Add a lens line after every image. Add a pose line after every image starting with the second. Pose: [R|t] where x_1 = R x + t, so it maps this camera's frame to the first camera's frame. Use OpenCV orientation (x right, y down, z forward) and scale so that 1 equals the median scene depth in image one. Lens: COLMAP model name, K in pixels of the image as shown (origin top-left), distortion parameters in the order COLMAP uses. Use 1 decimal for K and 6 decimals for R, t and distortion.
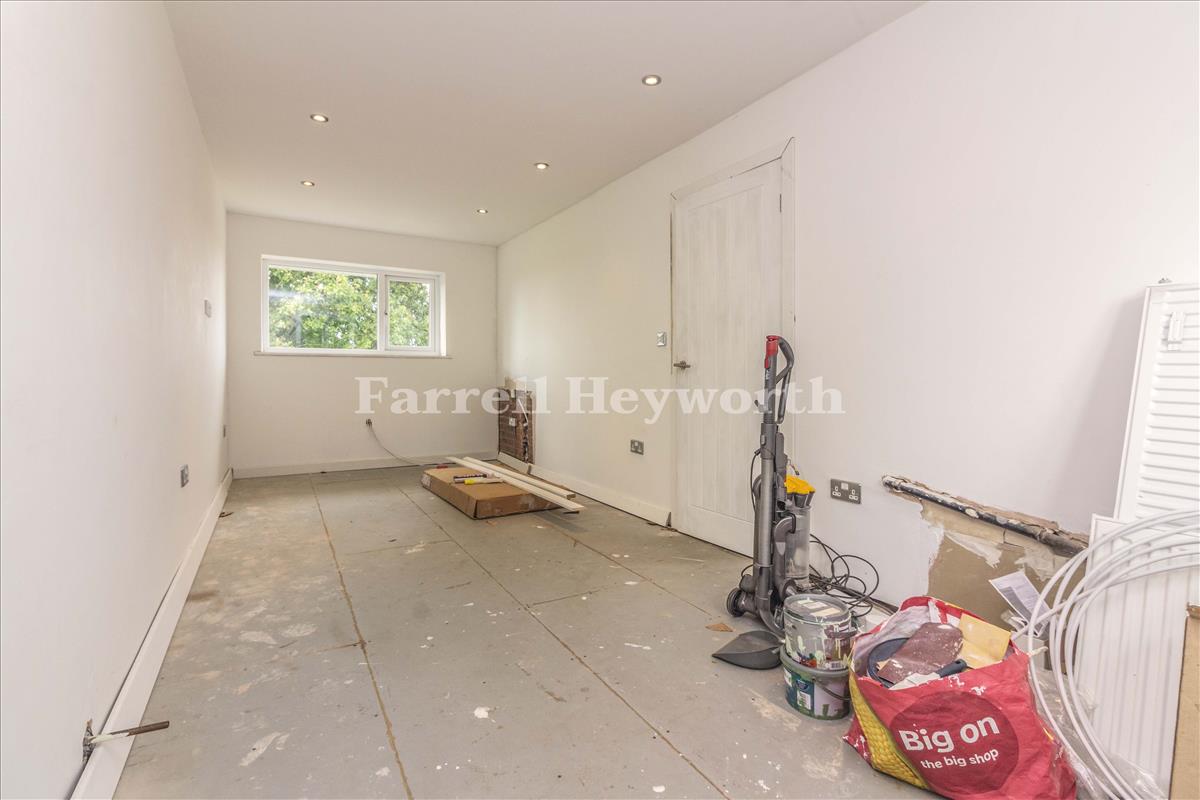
lens RADIAL K [[549.0, 0, 593.8], [0, 549.0, 386.8], [0, 0, 1]] dist [-0.001036, 0.019229]
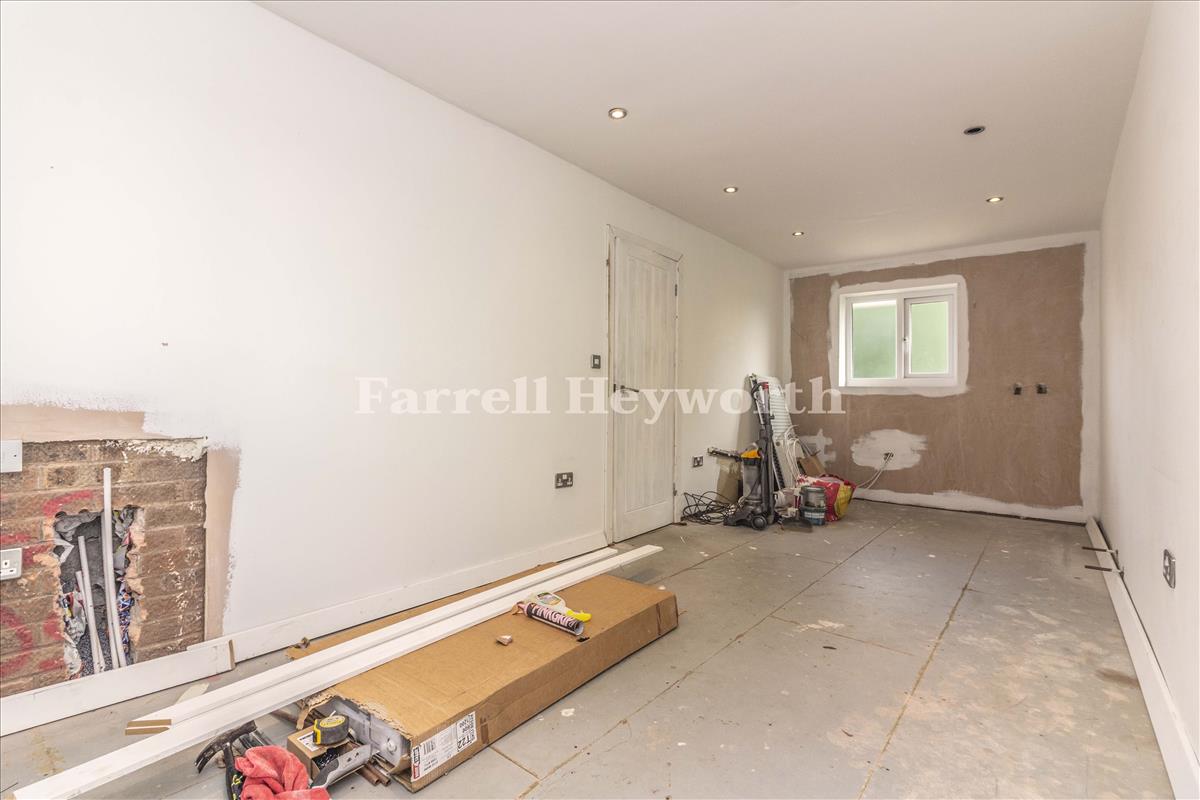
lens RADIAL K [[549.0, 0, 593.8], [0, 549.0, 386.8], [0, 0, 1]] dist [-0.001036, 0.019229]
pose [[-0.338957, -0.007392, 0.940773, -1.166847], [-0.011736, 0.999925, 0.003629, -0.064912], [-0.940729, -0.009811, -0.339018, 1.930699]]
